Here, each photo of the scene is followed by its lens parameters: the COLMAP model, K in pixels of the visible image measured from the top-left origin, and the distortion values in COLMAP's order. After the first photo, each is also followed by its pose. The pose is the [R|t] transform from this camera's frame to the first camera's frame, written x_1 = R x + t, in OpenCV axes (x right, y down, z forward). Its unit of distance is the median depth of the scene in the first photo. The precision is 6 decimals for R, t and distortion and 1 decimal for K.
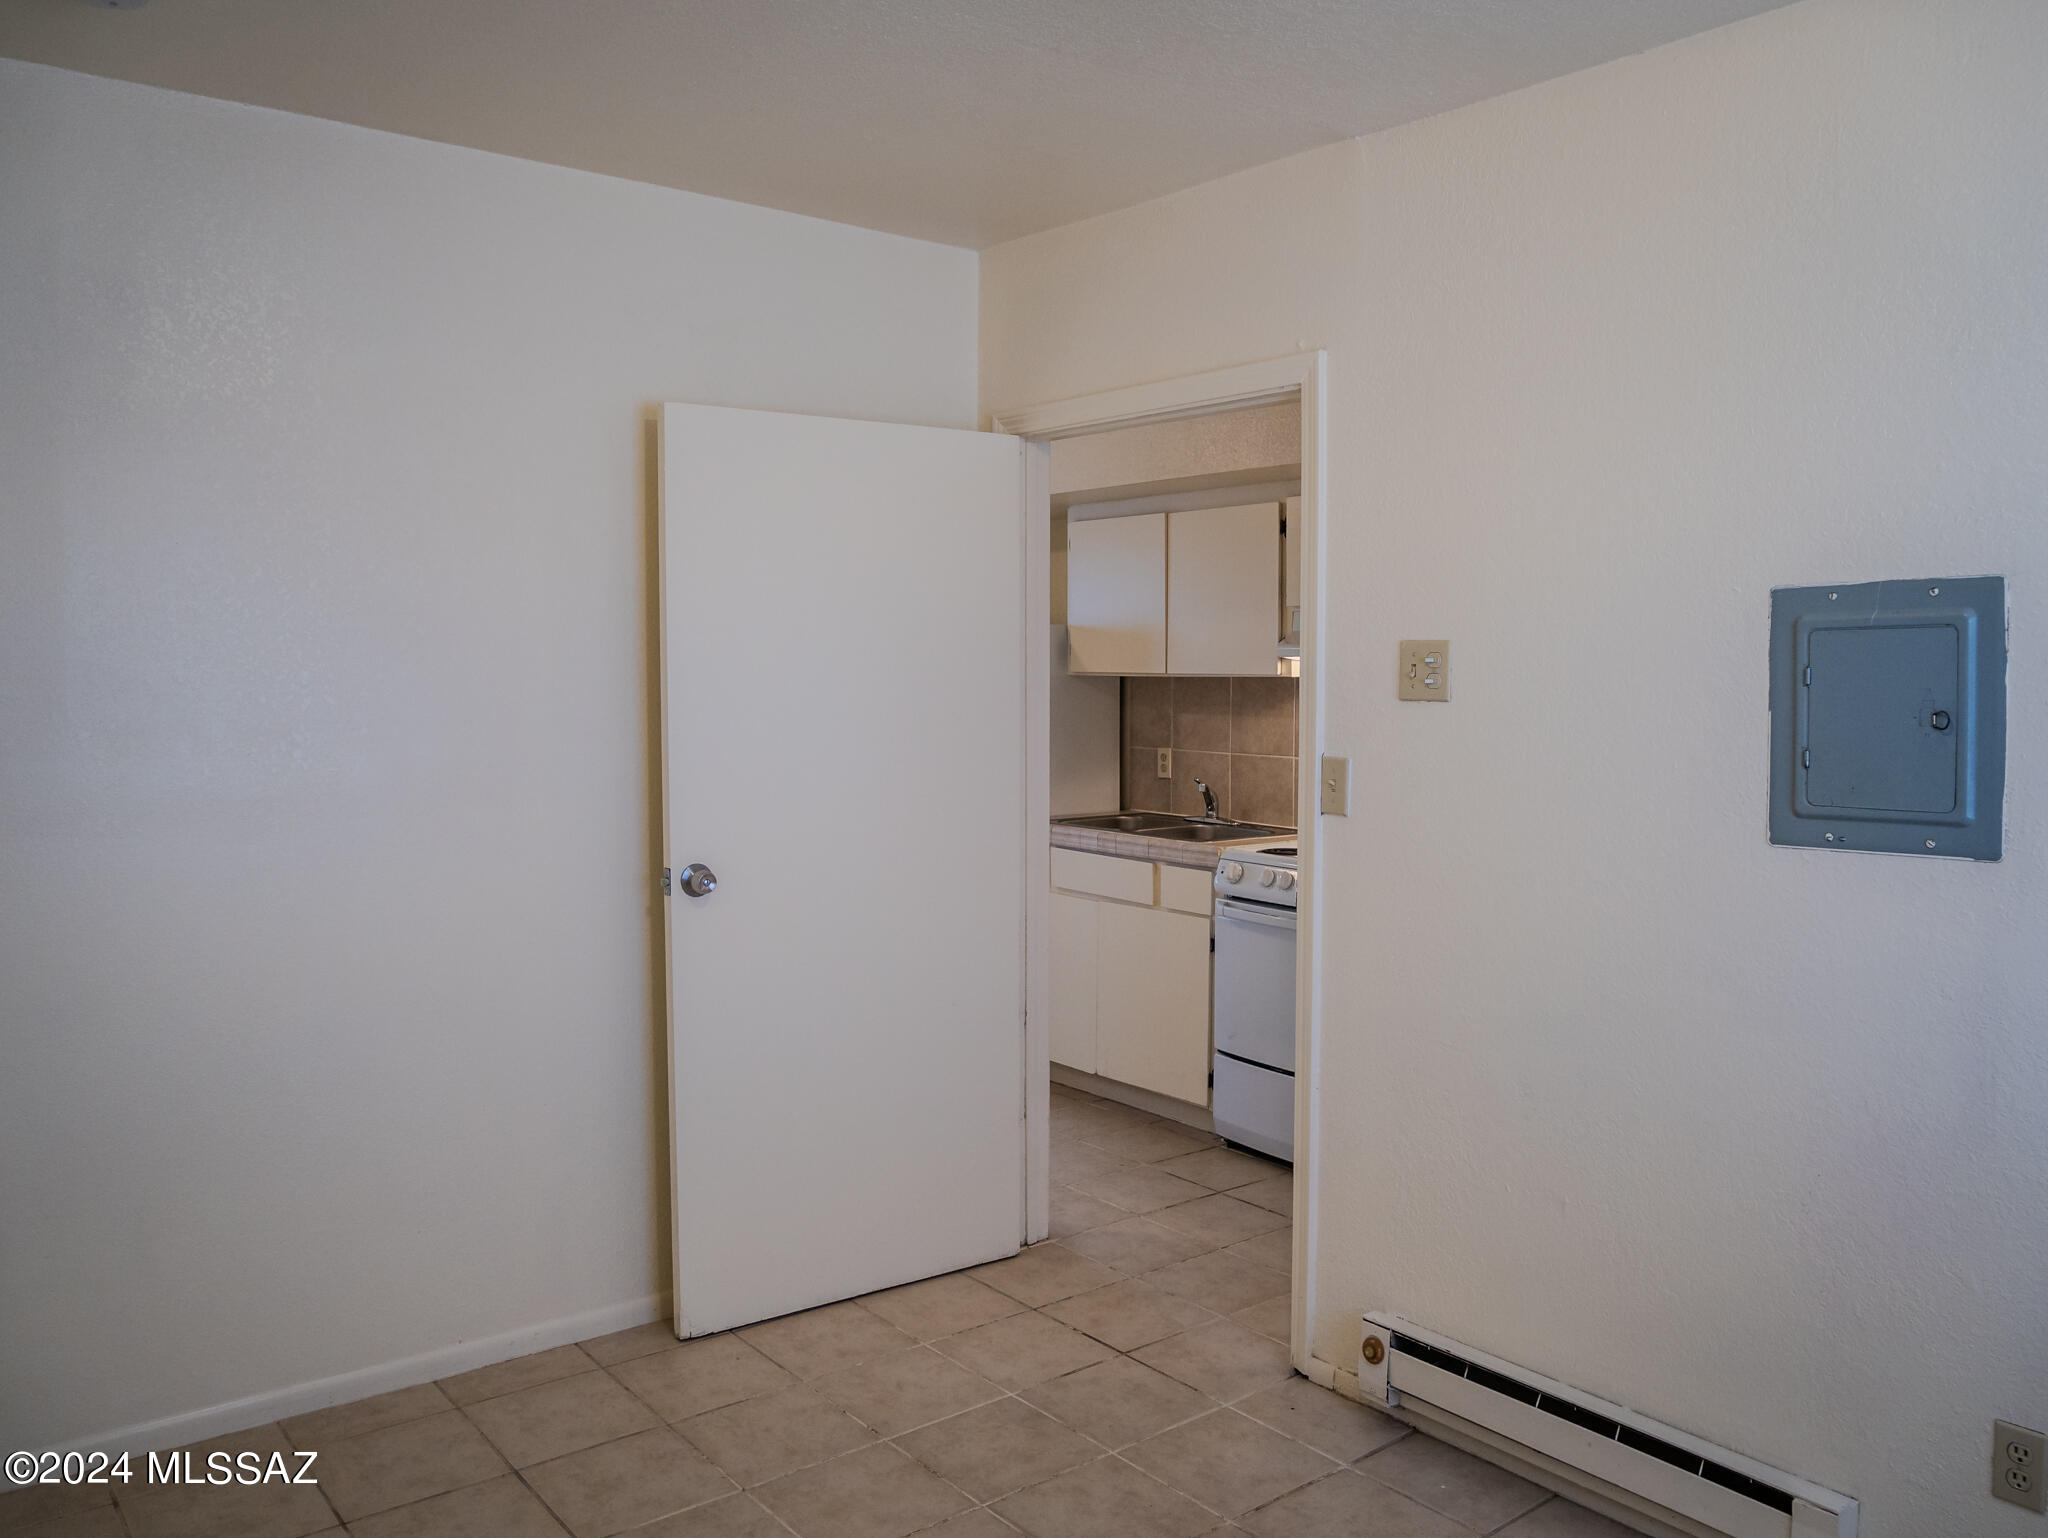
lens RADIAL K [[1602.2, 0, 1024.7], [0, 1602.2, 759.9], [0, 0, 1]] dist [-0.037091, -0.000140]
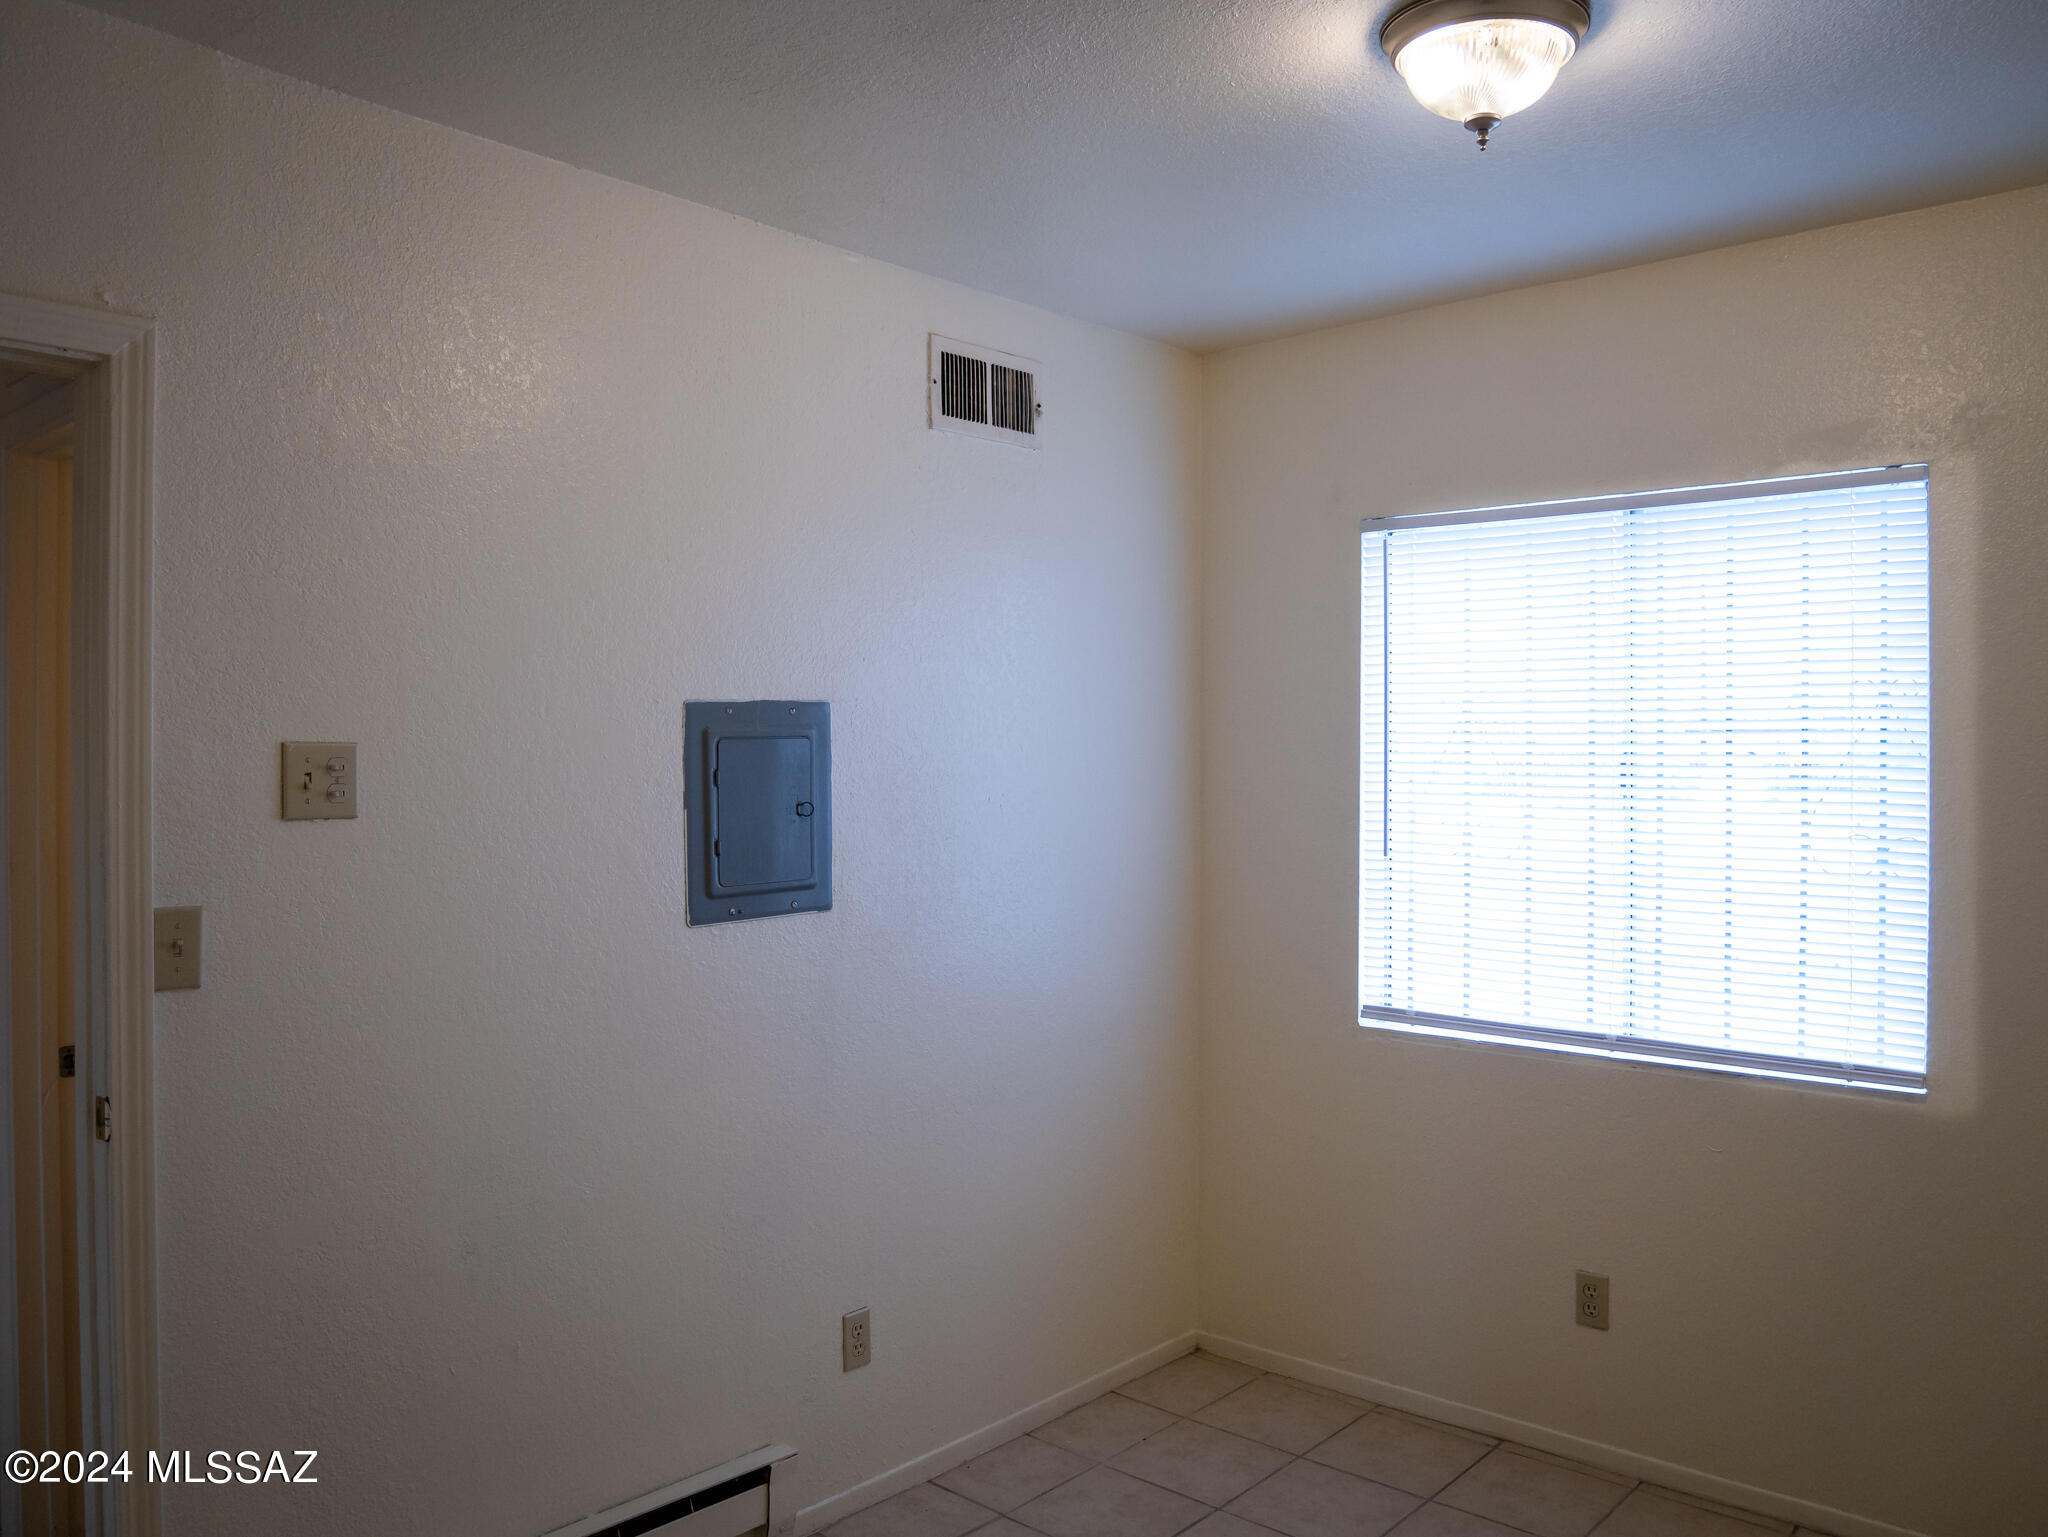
lens RADIAL K [[1602.2, 0, 1024.7], [0, 1602.2, 759.4], [0, 0, 1]] dist [-0.037091, -0.000140]
pose [[-0.170456, -0.011823, 0.985294, -0.703142], [0.052790, 0.998382, 0.021112, -0.078195], [-0.983950, 0.055613, -0.169556, 0.961398]]
